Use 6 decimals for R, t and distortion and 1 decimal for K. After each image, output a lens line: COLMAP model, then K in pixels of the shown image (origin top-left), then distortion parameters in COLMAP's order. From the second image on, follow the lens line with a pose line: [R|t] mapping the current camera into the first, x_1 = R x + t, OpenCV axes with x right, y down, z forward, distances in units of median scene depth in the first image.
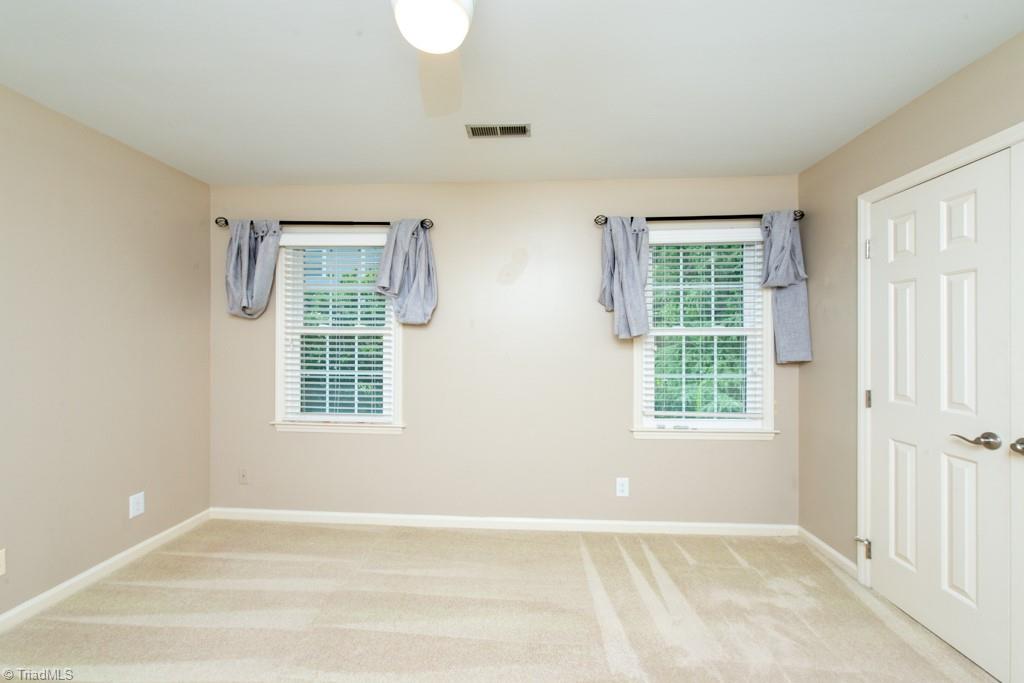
lens RADIAL K [[401.1, 0, 512.2], [0, 401.1, 338.6], [0, 0, 1]] dist [-0.021356, -0.000043]
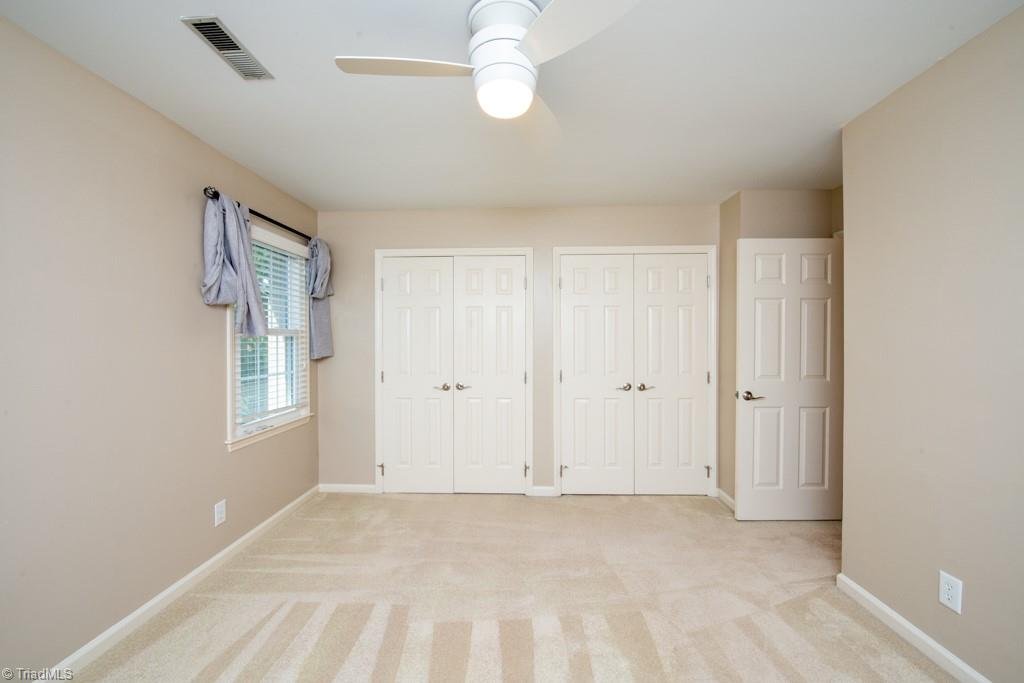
lens RADIAL K [[409.7, 0, 508.5], [0, 409.7, 343.7], [0, 0, 1]] dist [-0.020894, -0.000638]
pose [[-0.044409, -0.008629, 0.998976, -0.783602], [-0.003358, 0.999958, 0.008488, 0.001517], [-0.999008, -0.002977, -0.044436, 0.545126]]
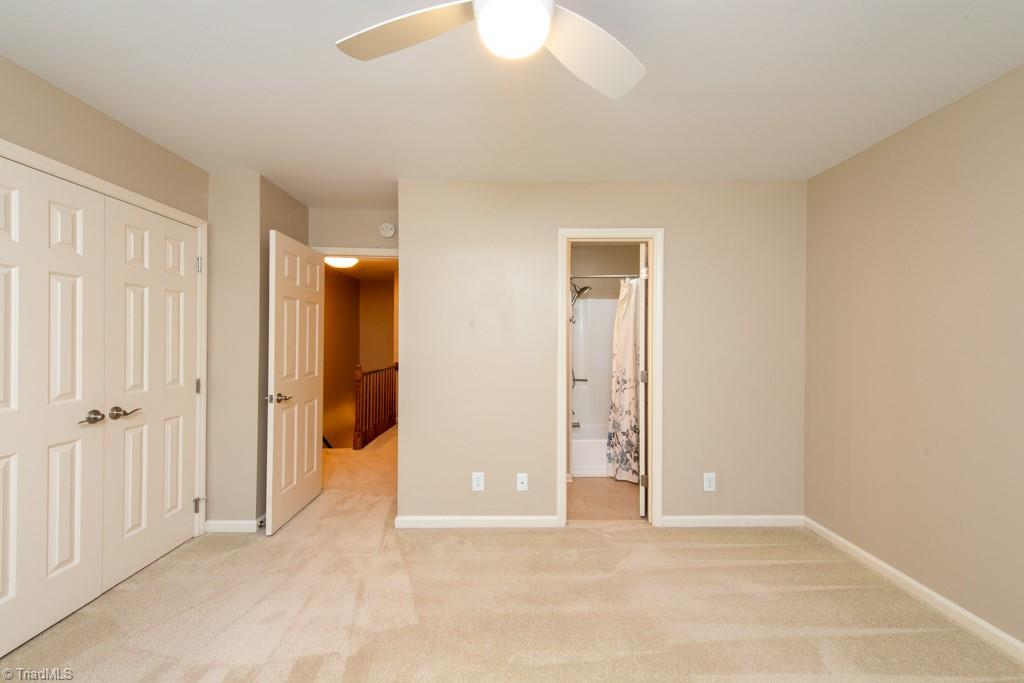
lens RADIAL K [[403.5, 0, 512.0], [0, 403.5, 341.5], [0, 0, 1]] dist [0.010012, -0.000589]
pose [[-0.995270, -0.007444, -0.096864, -0.066745], [-0.006942, 0.999961, -0.005521, 0.007743], [0.096901, -0.004822, -0.995282, 1.039204]]
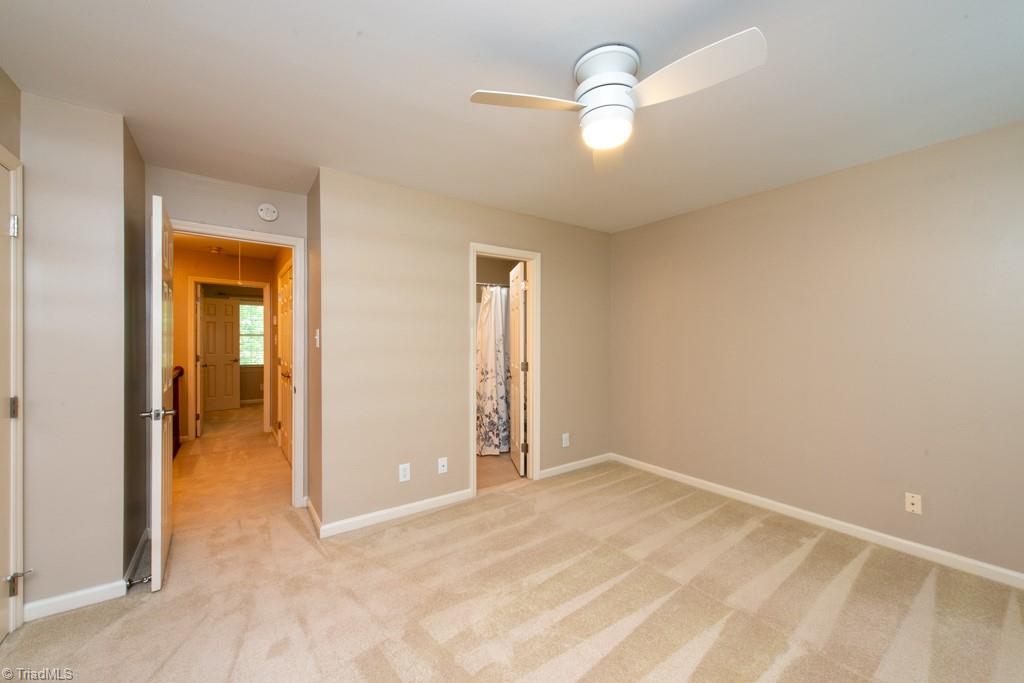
lens RADIAL K [[396.9, 0, 512.0], [0, 396.9, 341.5], [0, 0, 1]] dist [0.000878, -0.000225]
pose [[-0.760882, -0.000254, -0.648891, 0.529751], [-0.000459, 1.000000, 0.000146, 0.007011], [0.648891, 0.000409, -0.760882, 0.992364]]
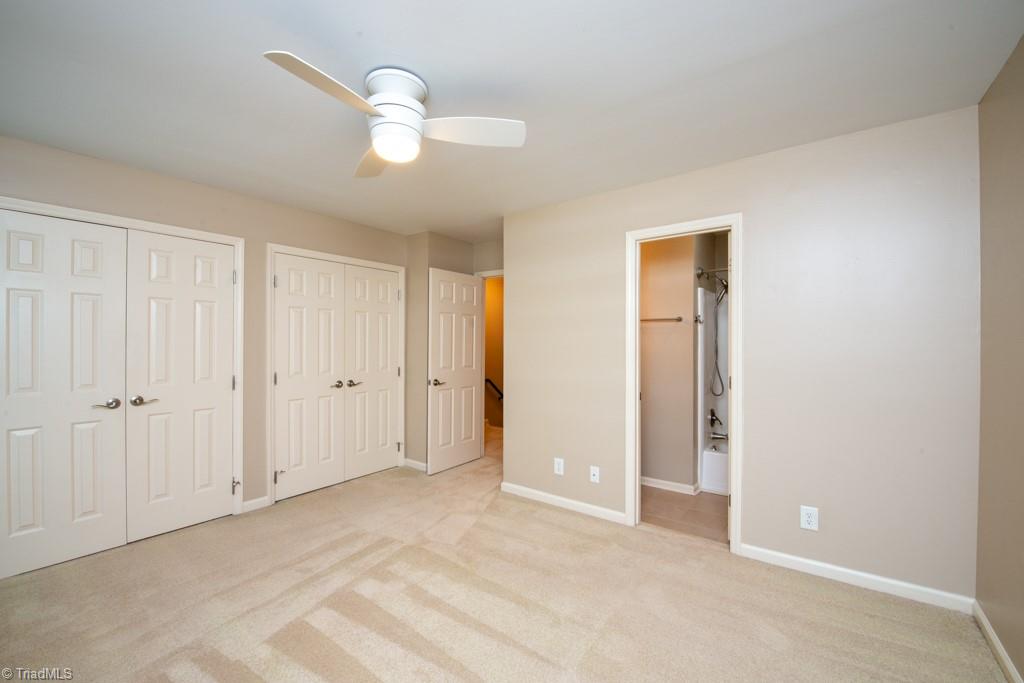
lens RADIAL K [[409.7, 0, 508.5], [0, 409.7, 343.7], [0, 0, 1]] dist [-0.020894, -0.000638]
pose [[-0.843375, -0.005461, 0.537298, -0.756292], [-0.006871, 0.999976, -0.000621, 0.004981], [-0.537281, -0.004215, -0.843392, 1.097061]]
